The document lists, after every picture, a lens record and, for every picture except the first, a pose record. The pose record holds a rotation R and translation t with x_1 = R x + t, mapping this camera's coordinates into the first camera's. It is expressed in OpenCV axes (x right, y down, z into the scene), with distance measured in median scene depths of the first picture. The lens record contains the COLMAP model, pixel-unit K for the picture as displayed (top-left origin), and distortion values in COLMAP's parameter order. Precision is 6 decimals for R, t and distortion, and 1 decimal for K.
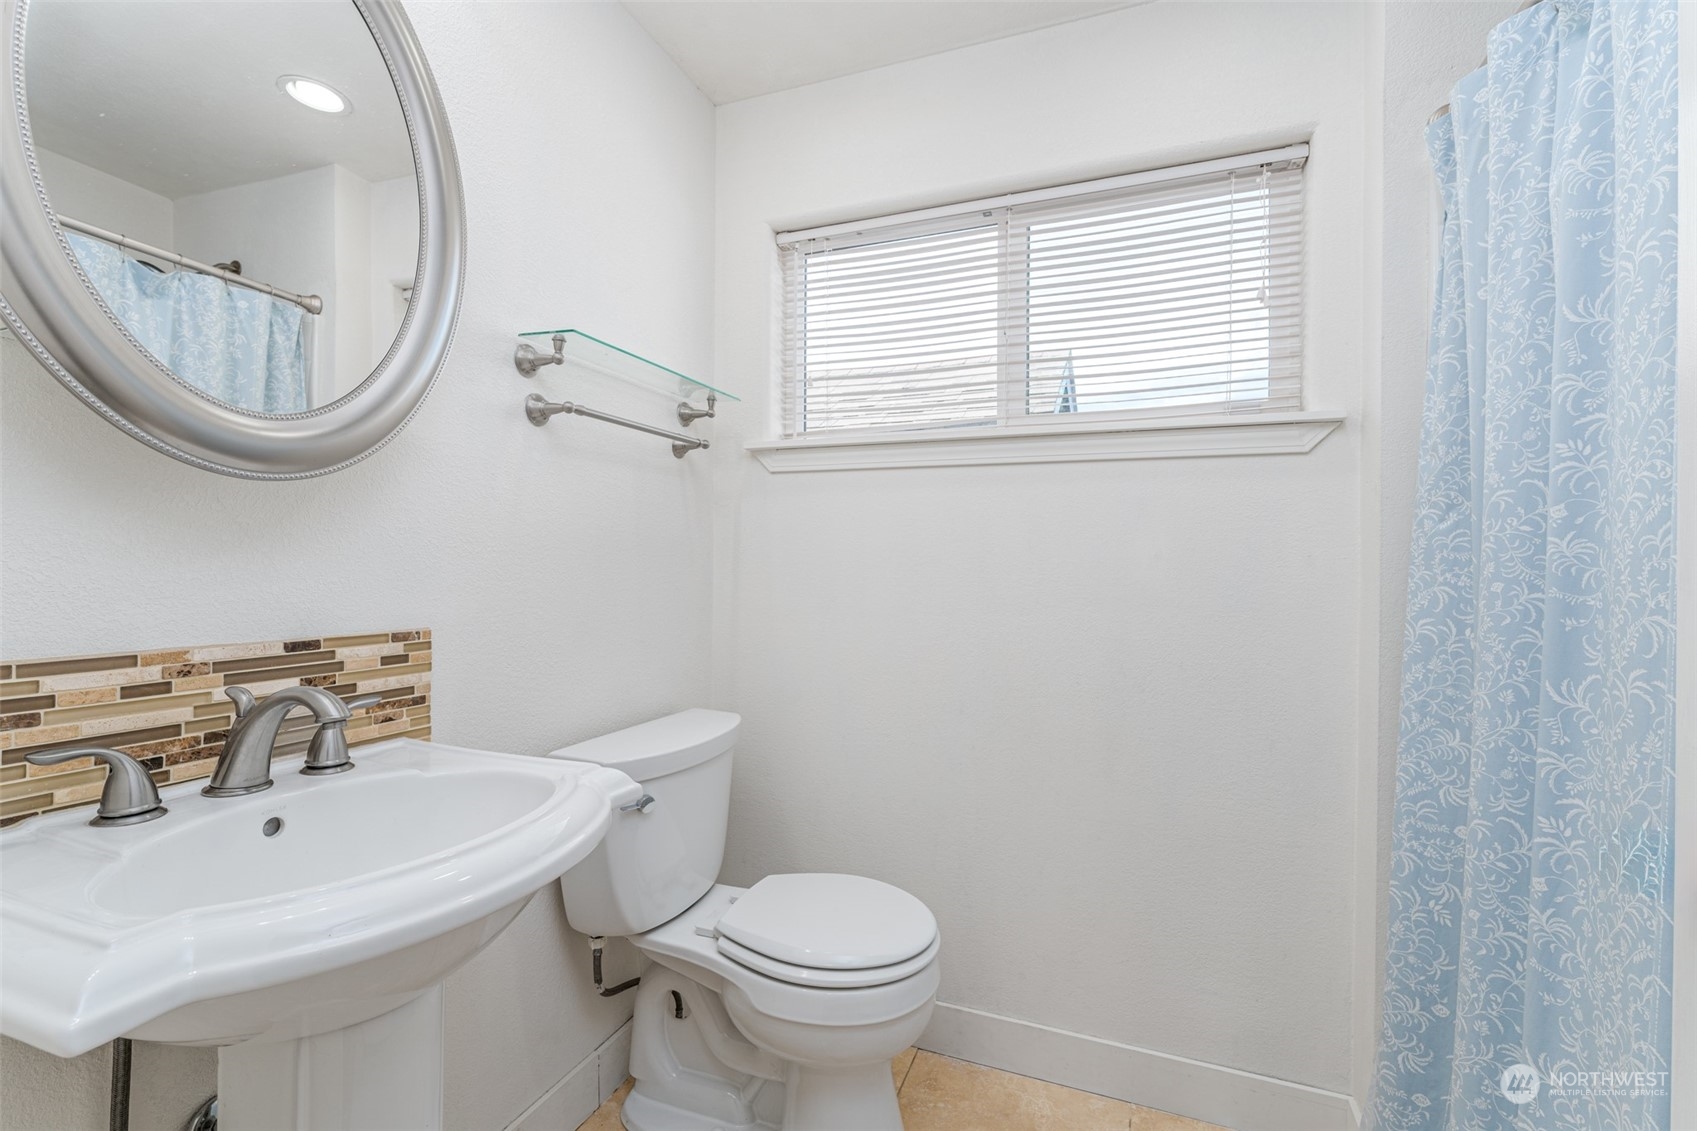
lens RADIAL K [[742.2, 0, 851.8], [0, 742.2, 565.9], [0, 0, 1]] dist [0.001960, 0.000182]
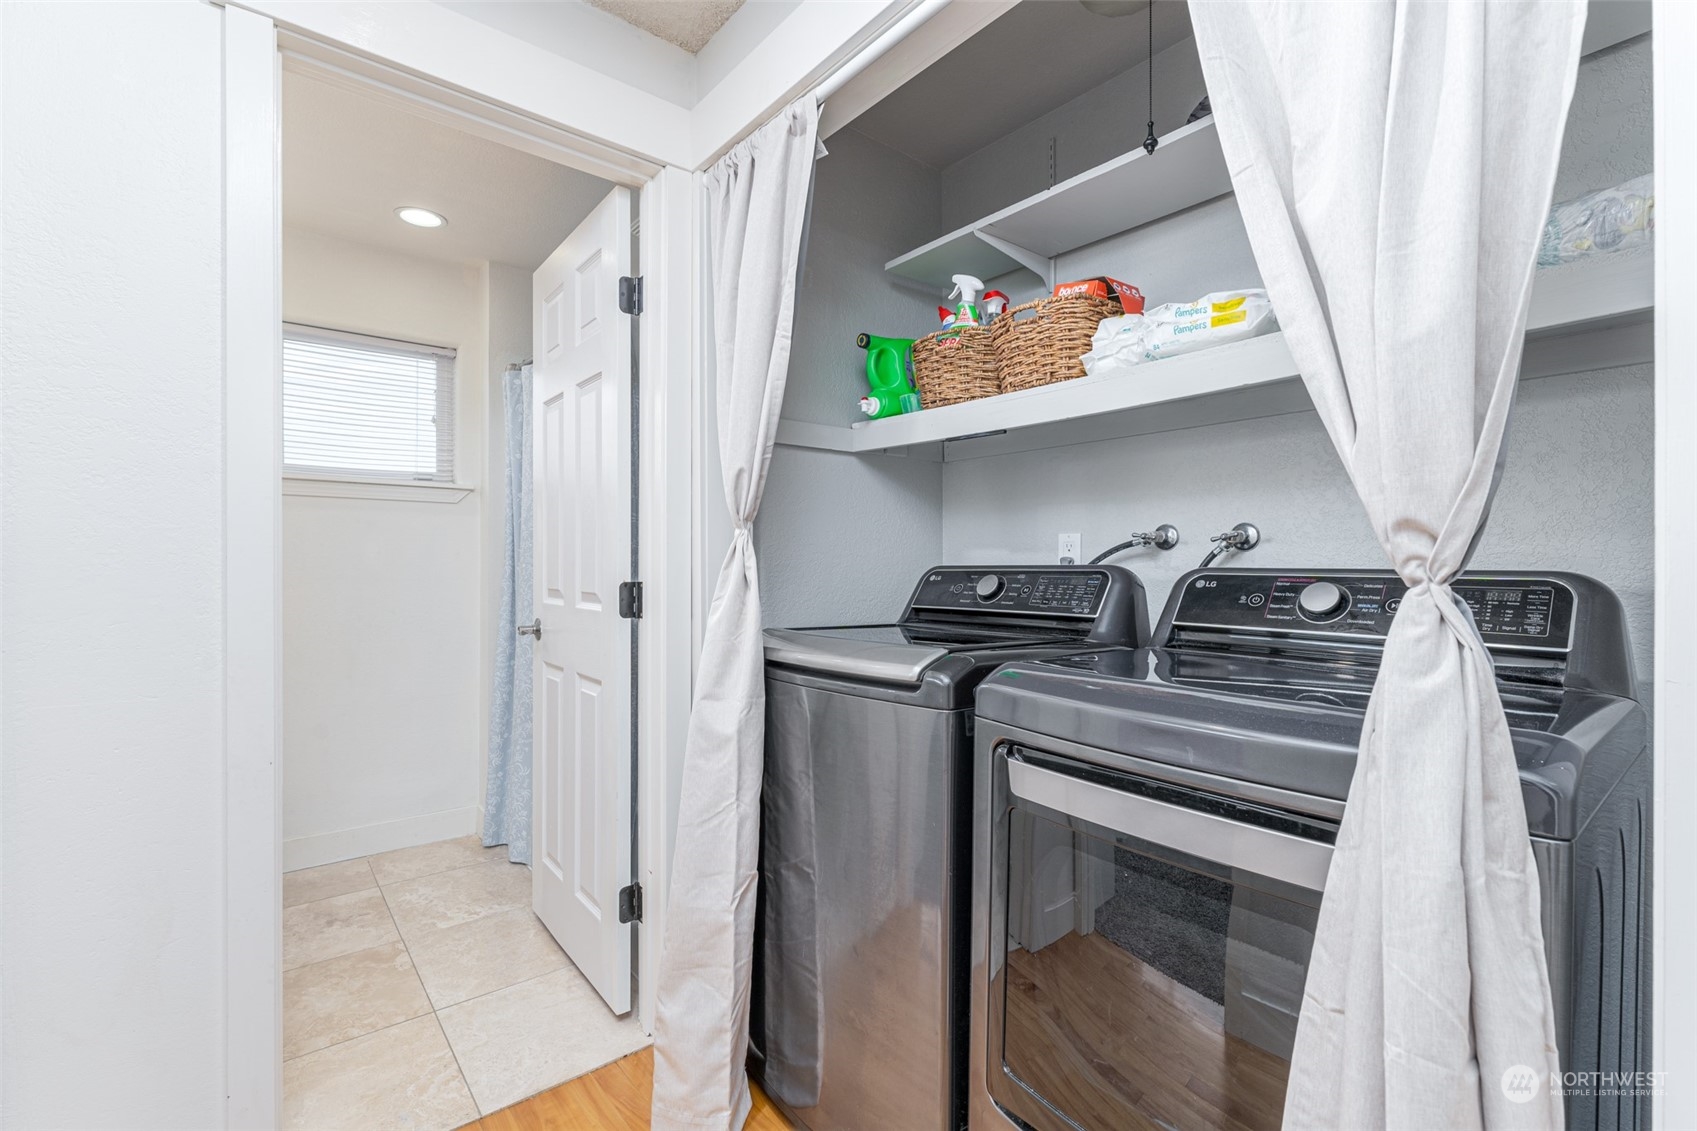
lens RADIAL K [[742.2, 0, 846.1], [0, 742.2, 567.2], [0, 0, 1]] dist [0.001960, 0.000182]
pose [[0.495368, -0.005281, 0.868667, -0.606940], [-0.009653, 0.999886, 0.011583, -0.011304], [-0.868630, -0.014123, 0.495261, -0.911117]]
